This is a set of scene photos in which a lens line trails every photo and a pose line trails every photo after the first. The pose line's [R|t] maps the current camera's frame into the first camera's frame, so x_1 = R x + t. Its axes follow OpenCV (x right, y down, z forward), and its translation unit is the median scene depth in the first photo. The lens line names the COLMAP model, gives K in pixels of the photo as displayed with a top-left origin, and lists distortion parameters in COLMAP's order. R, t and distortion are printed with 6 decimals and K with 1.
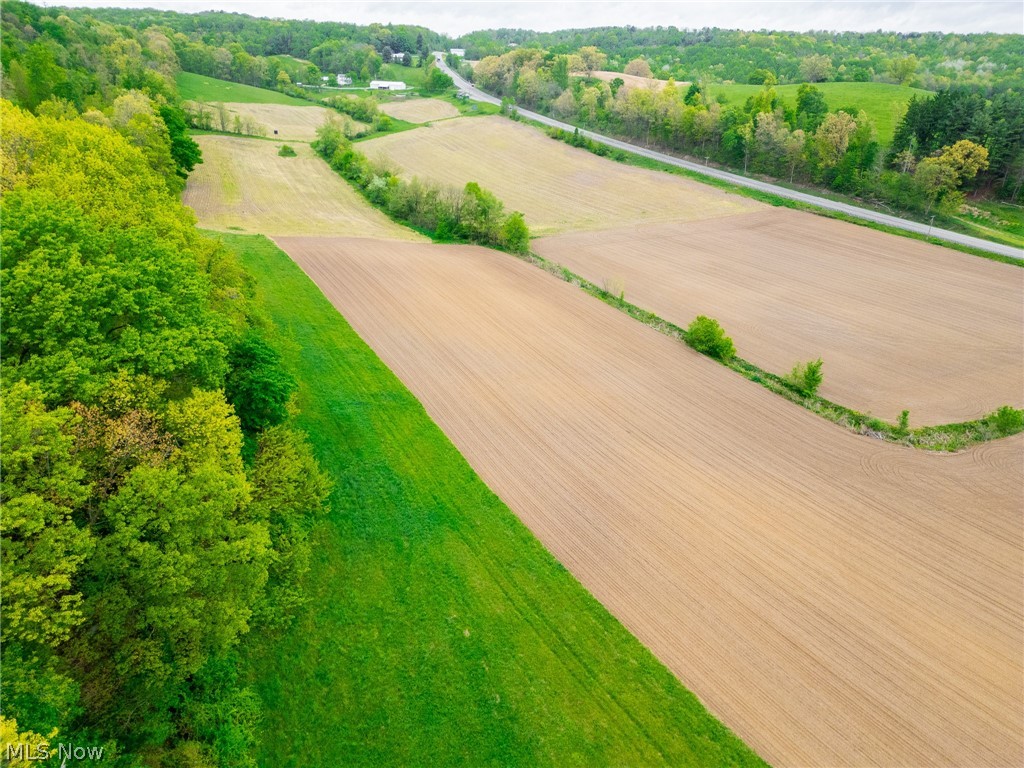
lens RADIAL K [[718.1, 0, 508.3], [0, 718.1, 379.9], [0, 0, 1]] dist [0.060971, -0.046446]
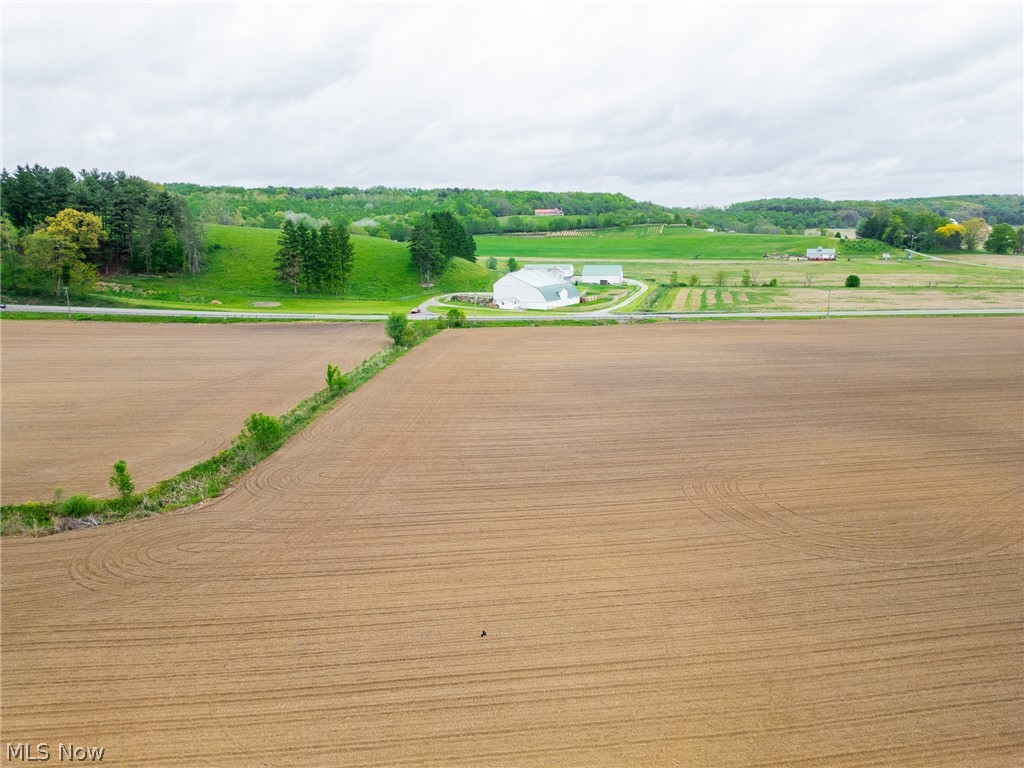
lens RADIAL K [[718.1, 0, 514.4], [0, 718.1, 383.9], [0, 0, 1]] dist [0.060971, -0.046446]
pose [[0.480206, -0.215533, 0.850263, 0.220967], [0.385723, 0.922476, 0.015993, 0.092692], [-0.787794, 0.320286, 0.526115, 0.432288]]
